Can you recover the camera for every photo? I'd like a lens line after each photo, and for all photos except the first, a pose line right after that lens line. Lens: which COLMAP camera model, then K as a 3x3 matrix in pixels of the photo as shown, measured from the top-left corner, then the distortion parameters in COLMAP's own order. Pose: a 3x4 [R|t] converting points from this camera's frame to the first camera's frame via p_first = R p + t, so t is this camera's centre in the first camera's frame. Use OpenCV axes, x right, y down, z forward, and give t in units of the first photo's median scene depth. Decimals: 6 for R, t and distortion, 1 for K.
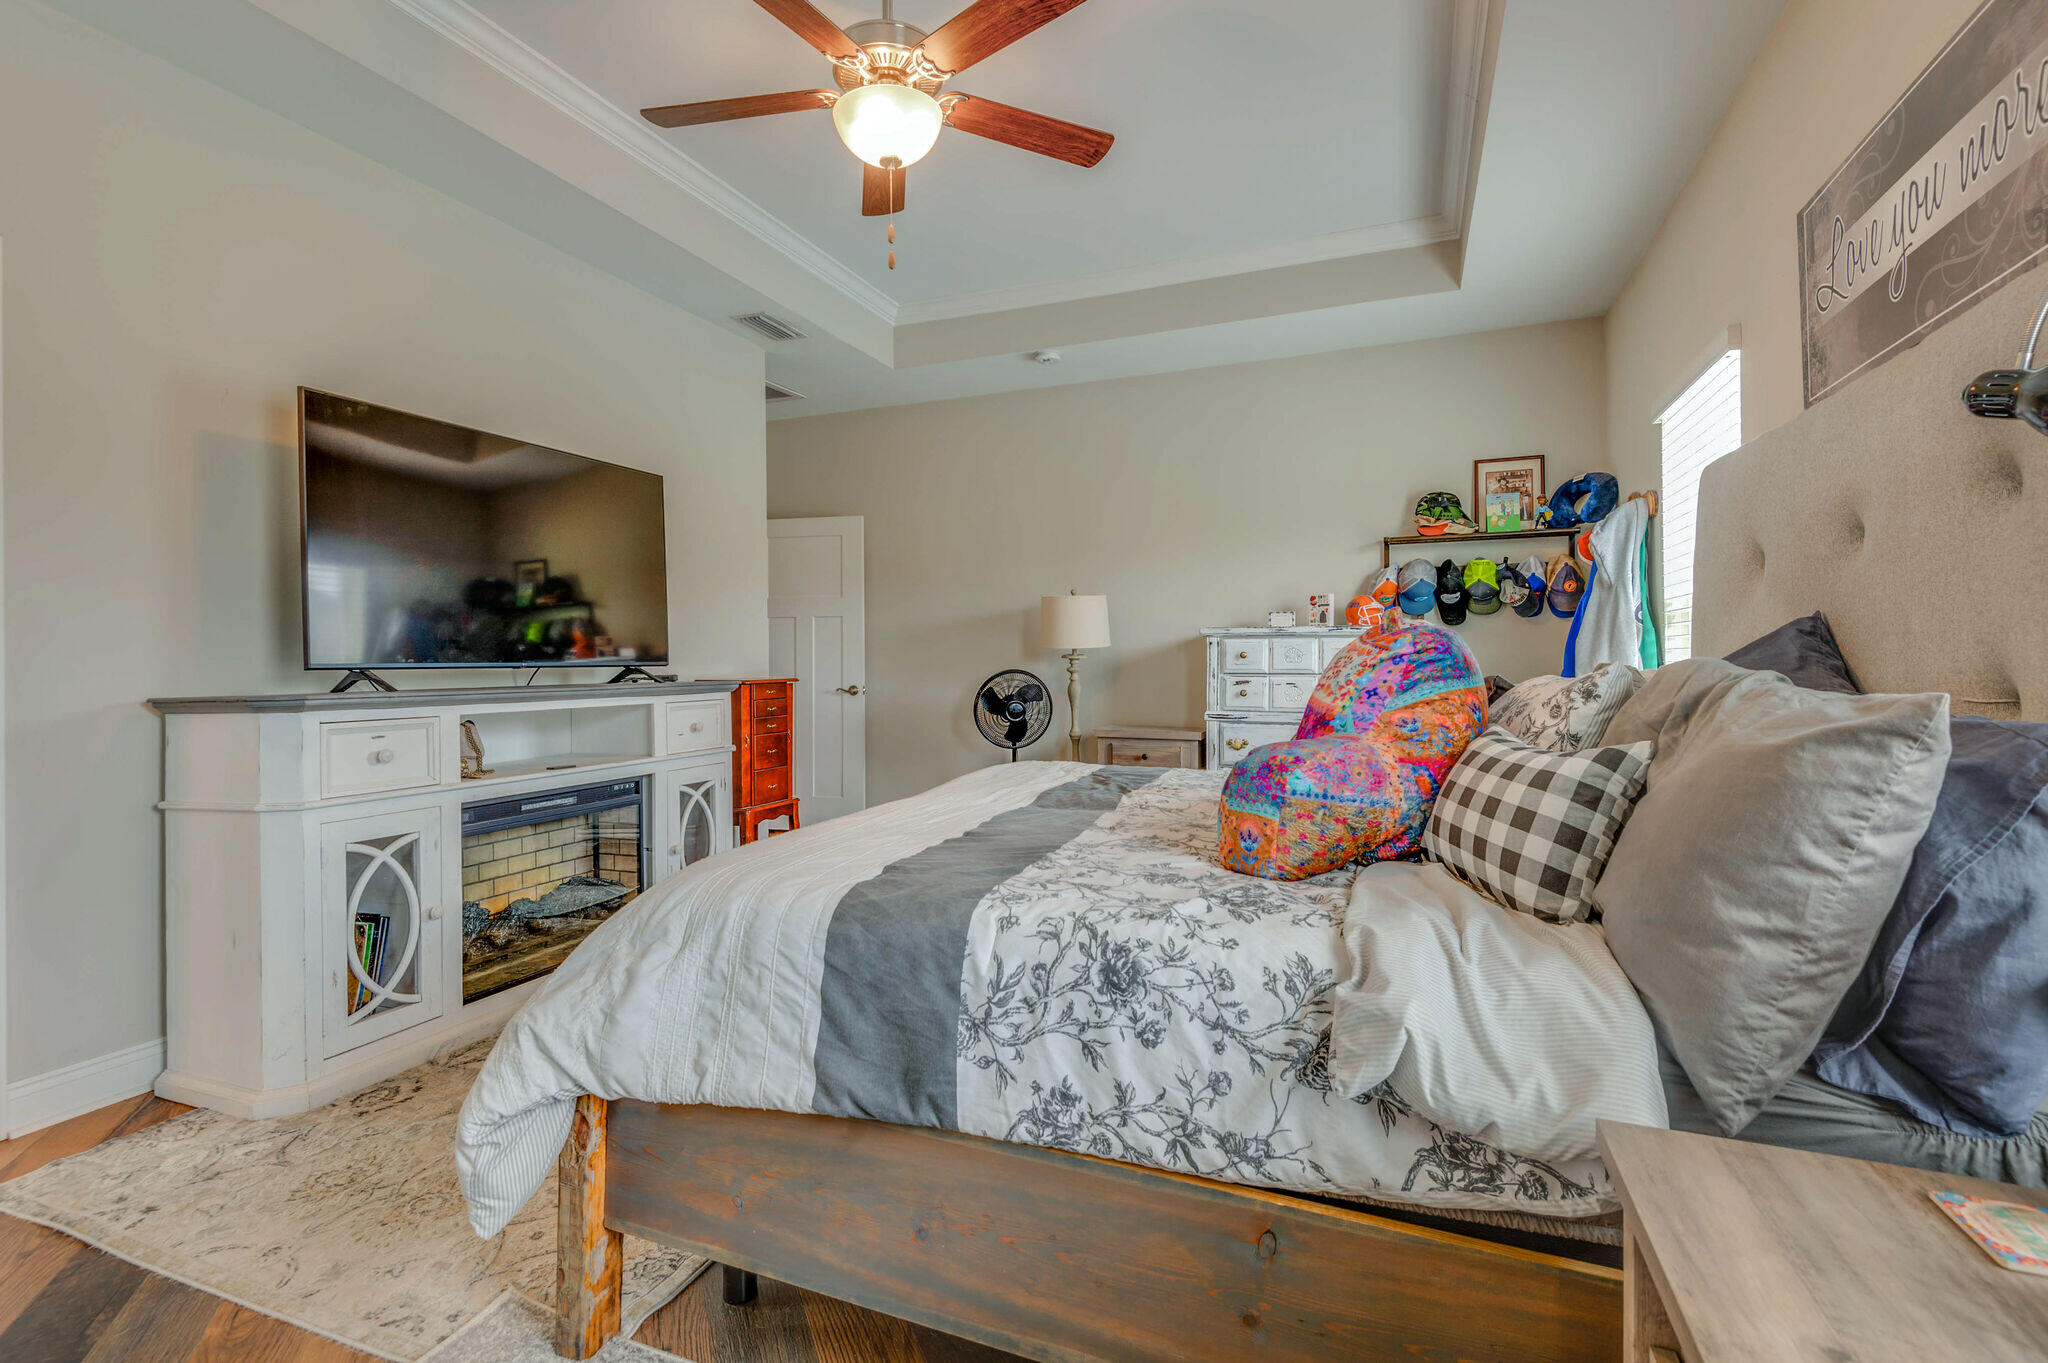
lens RADIAL K [[938.4, 0, 1030.3], [0, 938.4, 664.8], [0, 0, 1]] dist [0.021188, -0.012148]
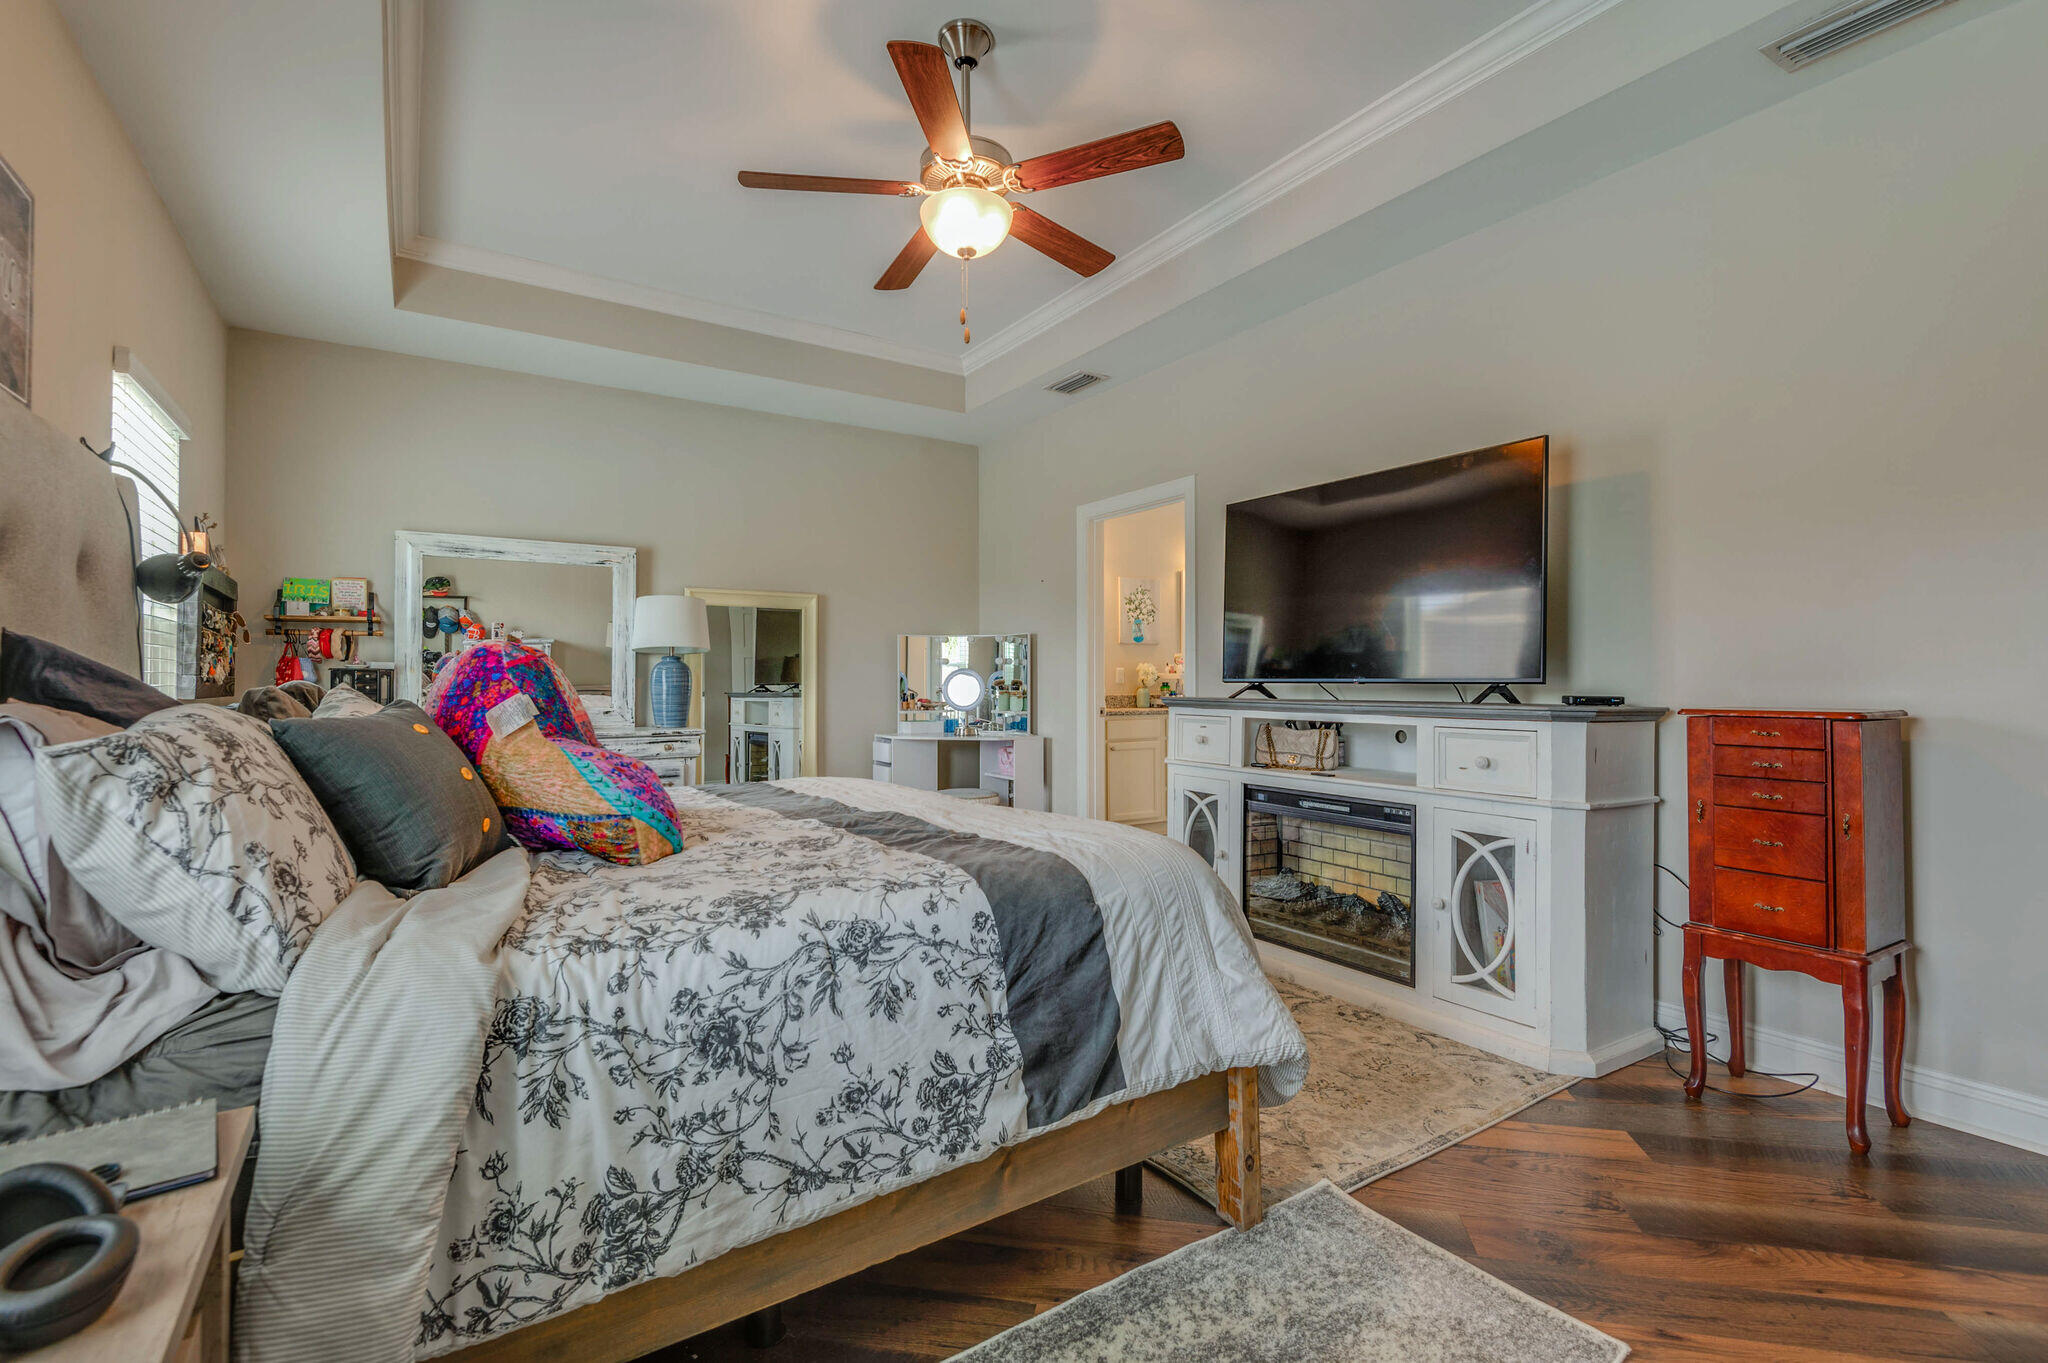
lens RADIAL K [[938.4, 0, 1037.5], [0, 938.4, 675.1], [0, 0, 1]] dist [0.021188, -0.012148]
pose [[-0.572264, 0.012764, -0.819970, 0.632285], [0.003115, 0.999905, 0.013391, -0.025539], [0.820064, 0.005109, -0.572250, 1.446198]]
